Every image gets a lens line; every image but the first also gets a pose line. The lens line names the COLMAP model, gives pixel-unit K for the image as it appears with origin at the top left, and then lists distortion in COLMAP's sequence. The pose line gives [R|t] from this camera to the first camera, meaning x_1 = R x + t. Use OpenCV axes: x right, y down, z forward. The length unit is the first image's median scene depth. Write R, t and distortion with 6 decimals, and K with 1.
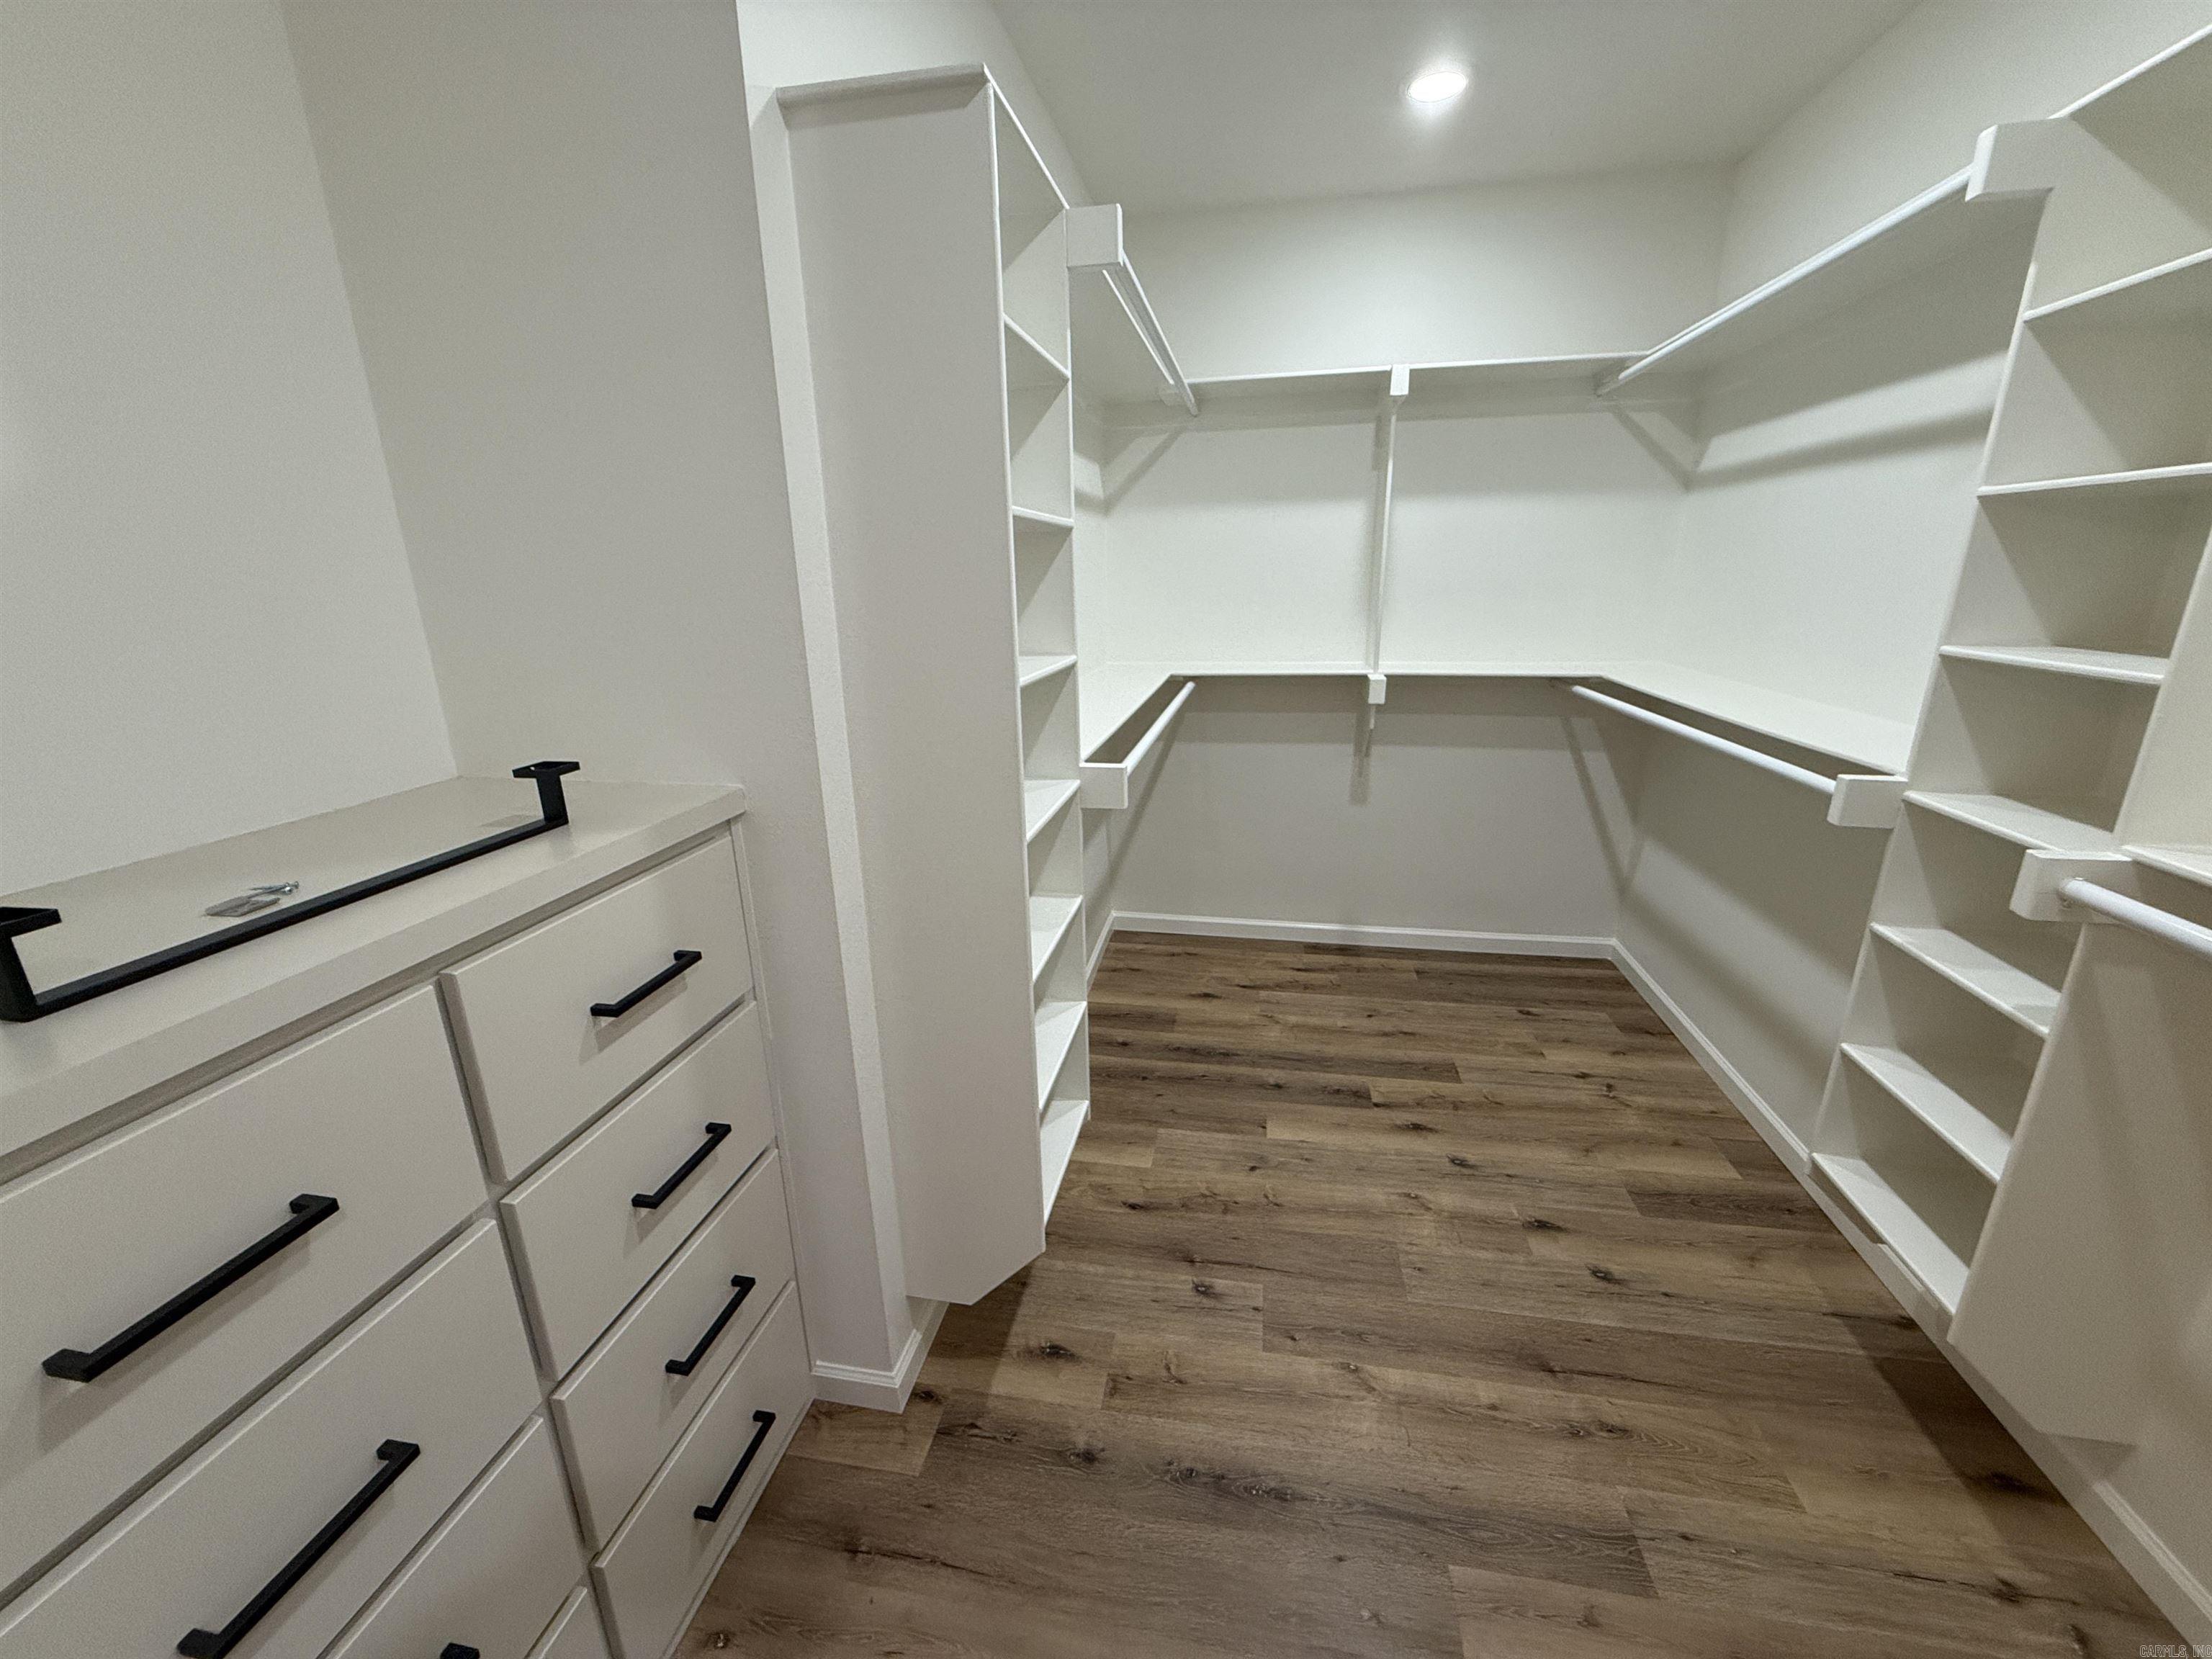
lens RADIAL K [[879.4, 0, 1108.8], [0, 879.4, 829.5], [0, 0, 1]] dist [-0.001201, 0.000113]
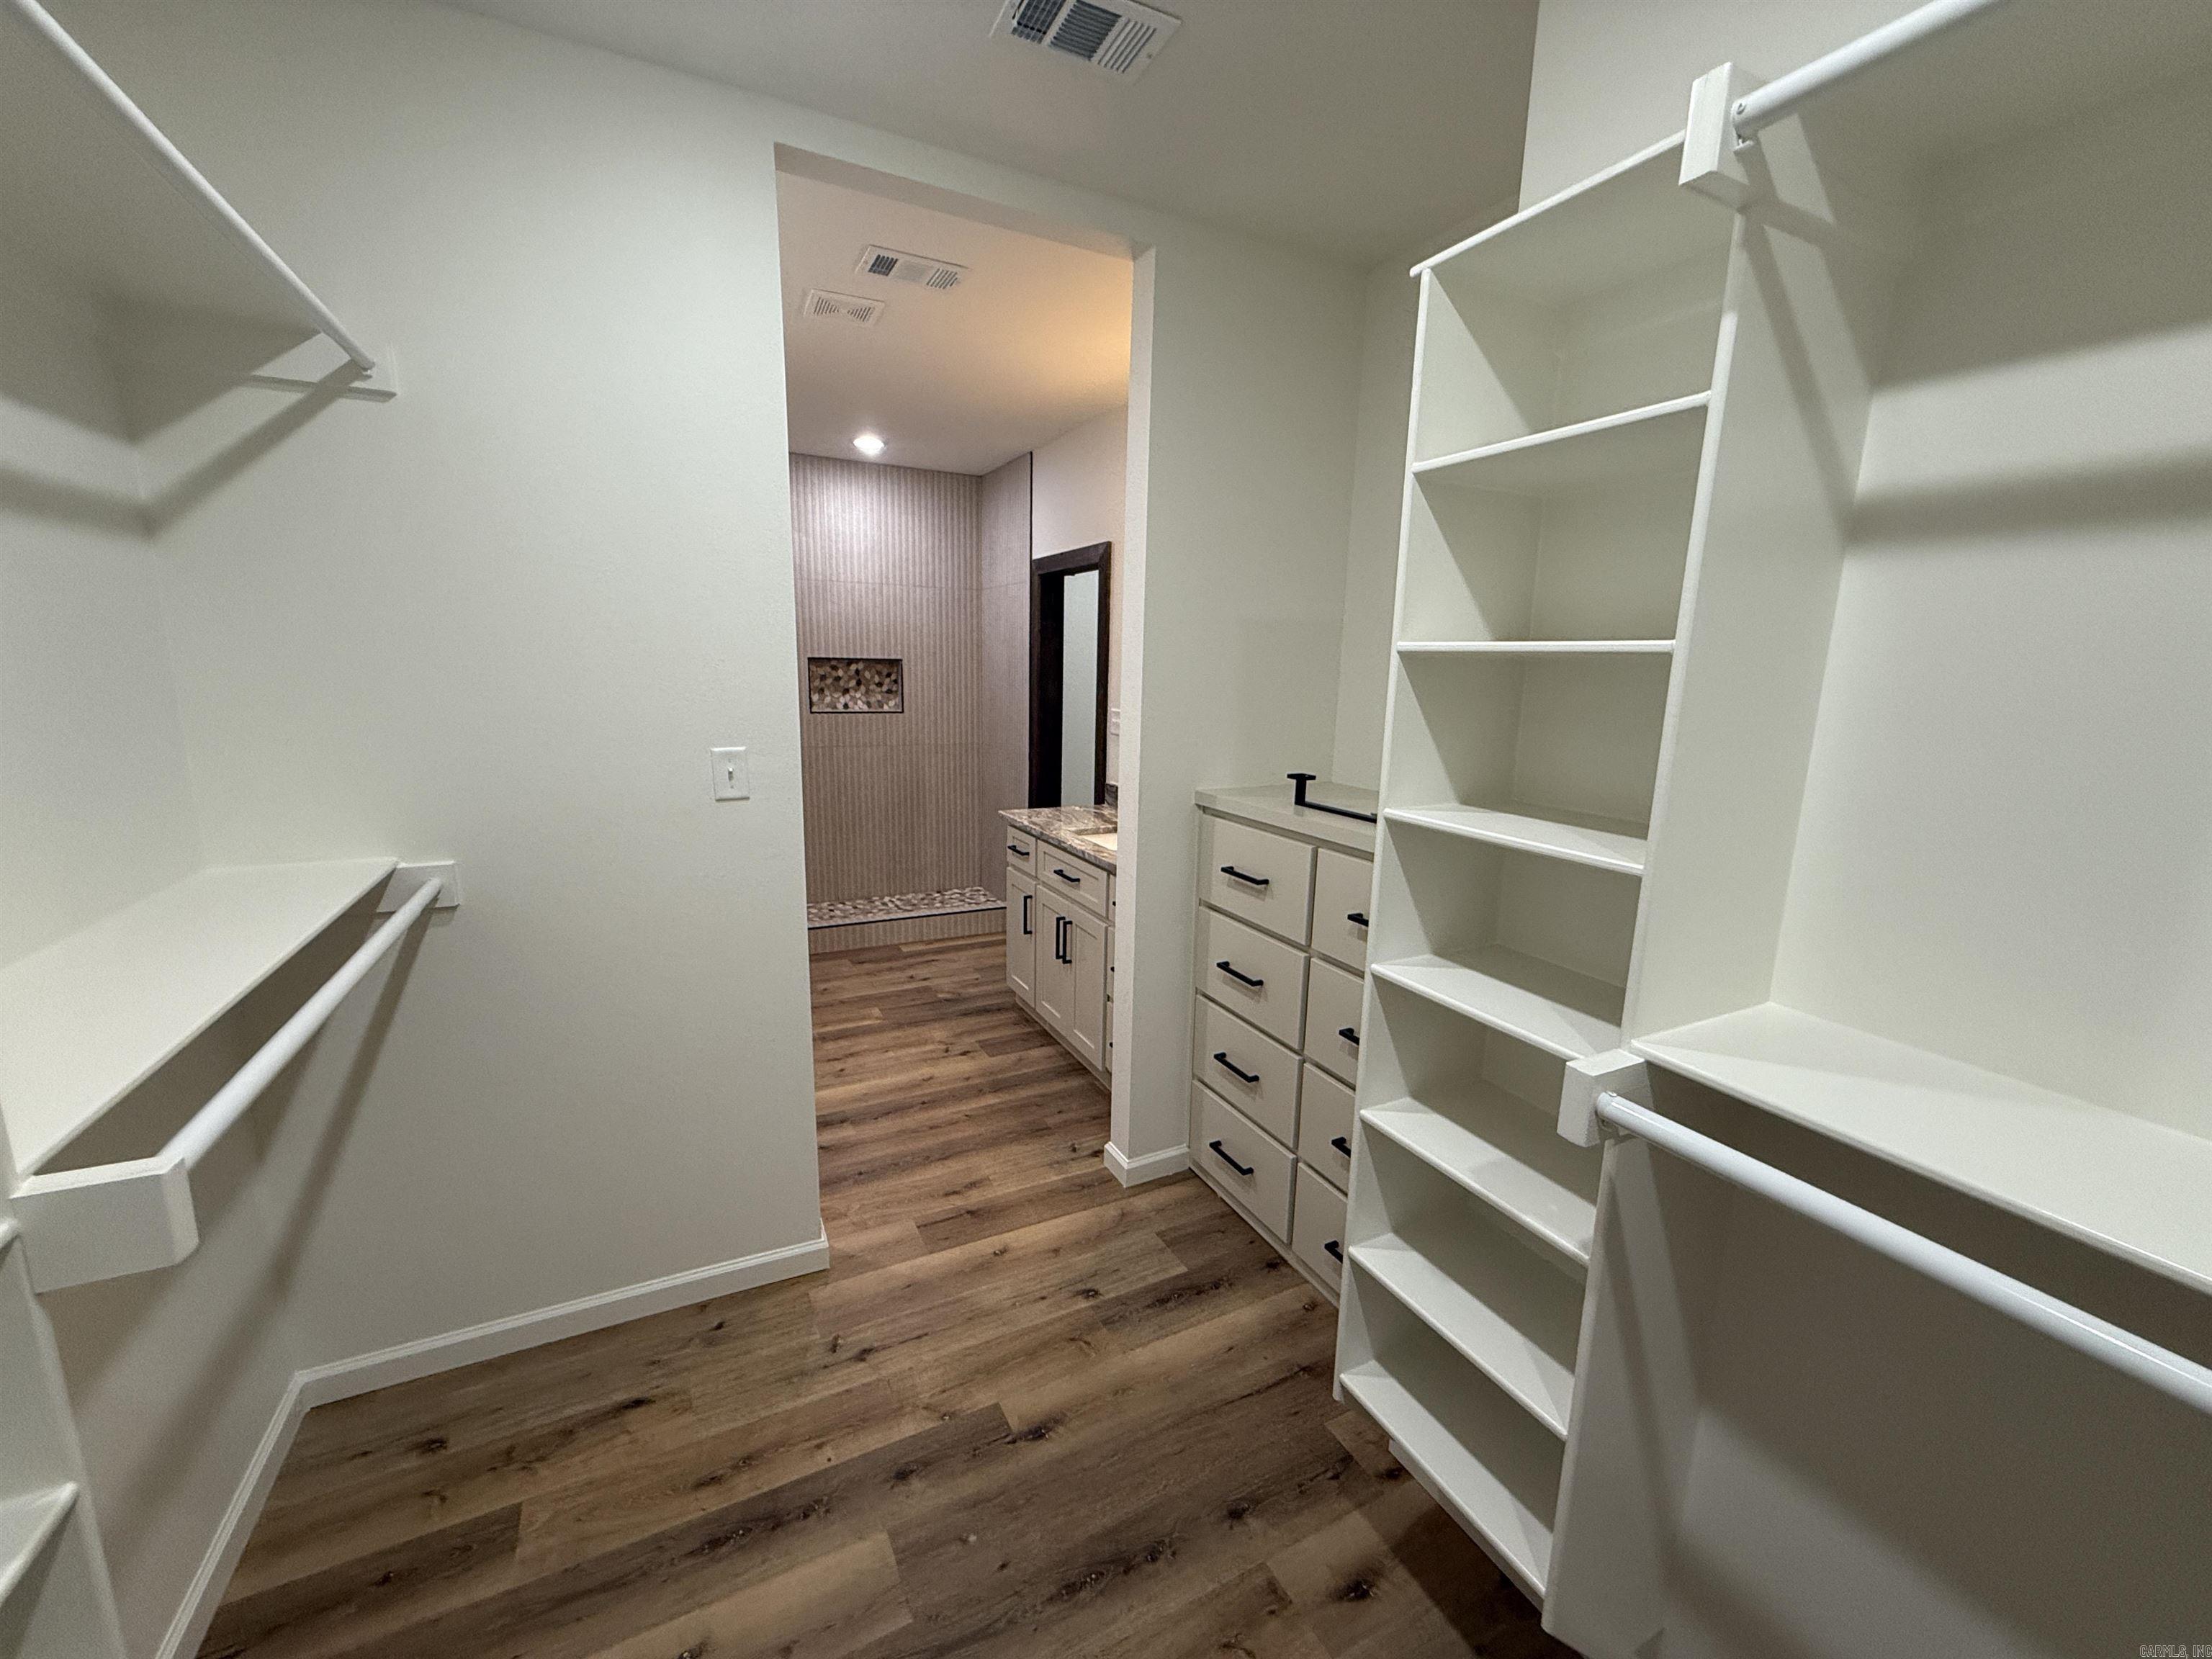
lens RADIAL K [[879.4, 0, 1097.2], [0, 879.4, 826.3], [0, 0, 1]] dist [-0.001201, 0.000113]
pose [[-0.799538, 0.112212, -0.590040, 0.629879], [-0.177328, 0.894497, 0.410402, -0.423150], [0.573841, 0.432763, -0.695286, 1.259100]]
